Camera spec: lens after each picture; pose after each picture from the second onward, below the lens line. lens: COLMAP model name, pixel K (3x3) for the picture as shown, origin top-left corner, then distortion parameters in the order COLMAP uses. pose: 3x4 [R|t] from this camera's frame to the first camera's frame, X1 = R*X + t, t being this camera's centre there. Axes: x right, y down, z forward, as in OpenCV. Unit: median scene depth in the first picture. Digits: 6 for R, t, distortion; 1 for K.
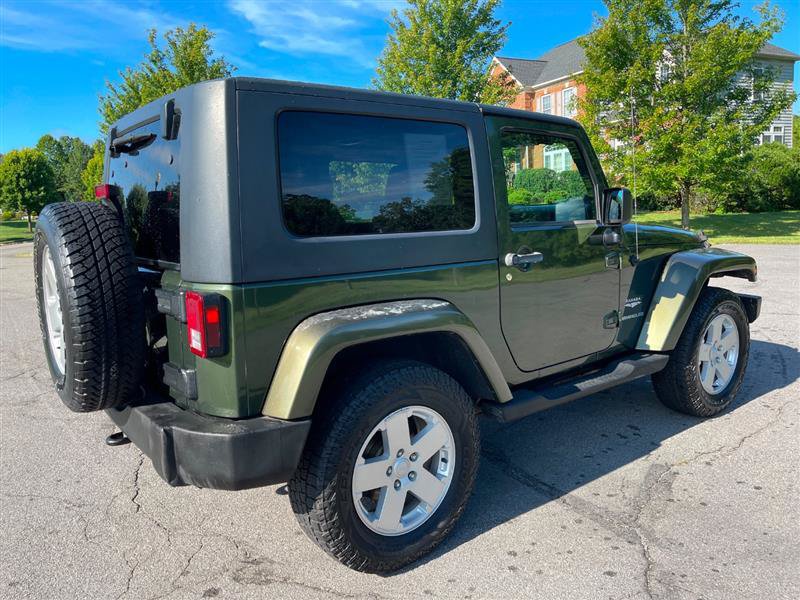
lens RADIAL K [[606.3, 0, 392.5], [0, 606.3, 299.7], [0, 0, 1]] dist [0.093708, -0.130762]
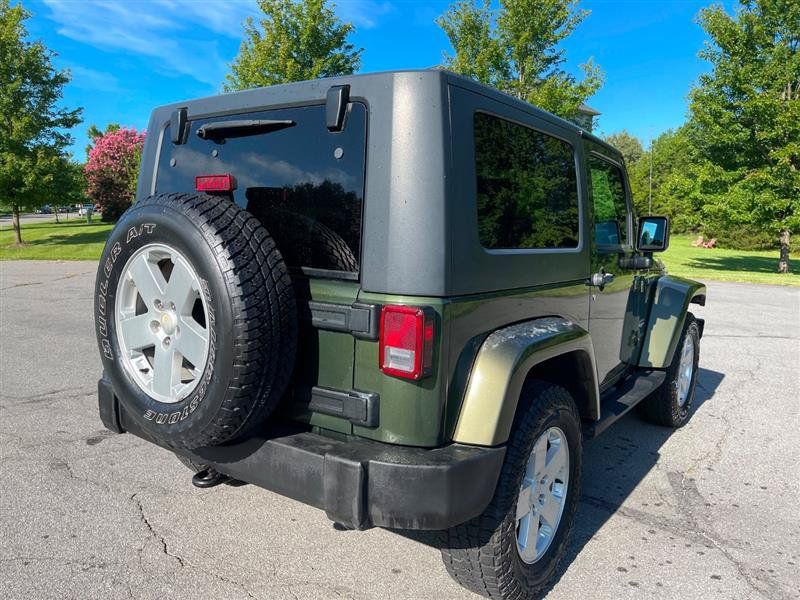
lens RADIAL K [[605.1, 0, 393.3], [0, 605.1, 303.8], [0, 0, 1]] dist [0.100734, -0.140460]
pose [[0.955436, 0.021398, 0.294422, -0.452985], [-0.014541, 0.999570, -0.025460, 0.006081], [-0.294840, 0.020044, 0.955336, 0.125772]]
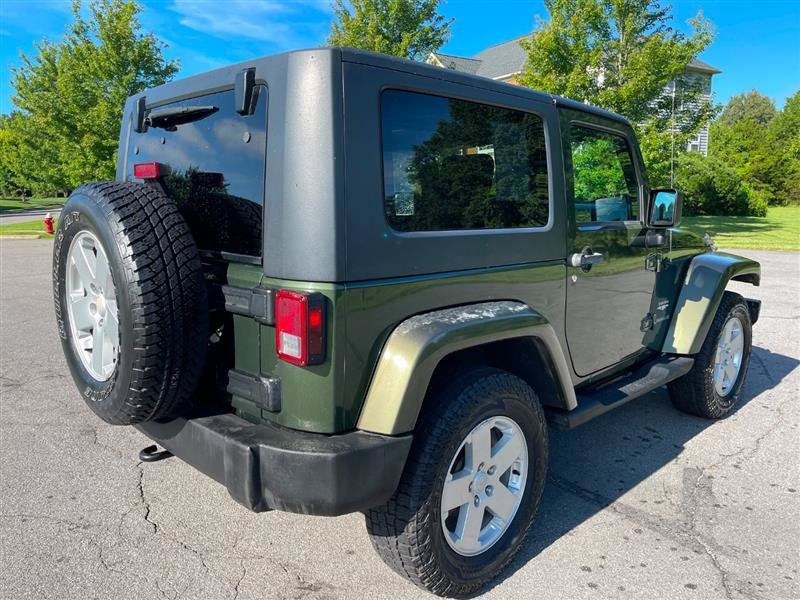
lens RADIAL K [[606.3, 0, 392.5], [0, 606.3, 299.7], [0, 0, 1]] dist [0.093708, -0.130762]
pose [[0.991980, 0.017376, 0.125197, -0.220035], [-0.018840, 0.999767, 0.010519, -0.008889], [-0.124985, -0.012794, 0.992076, 0.089420]]
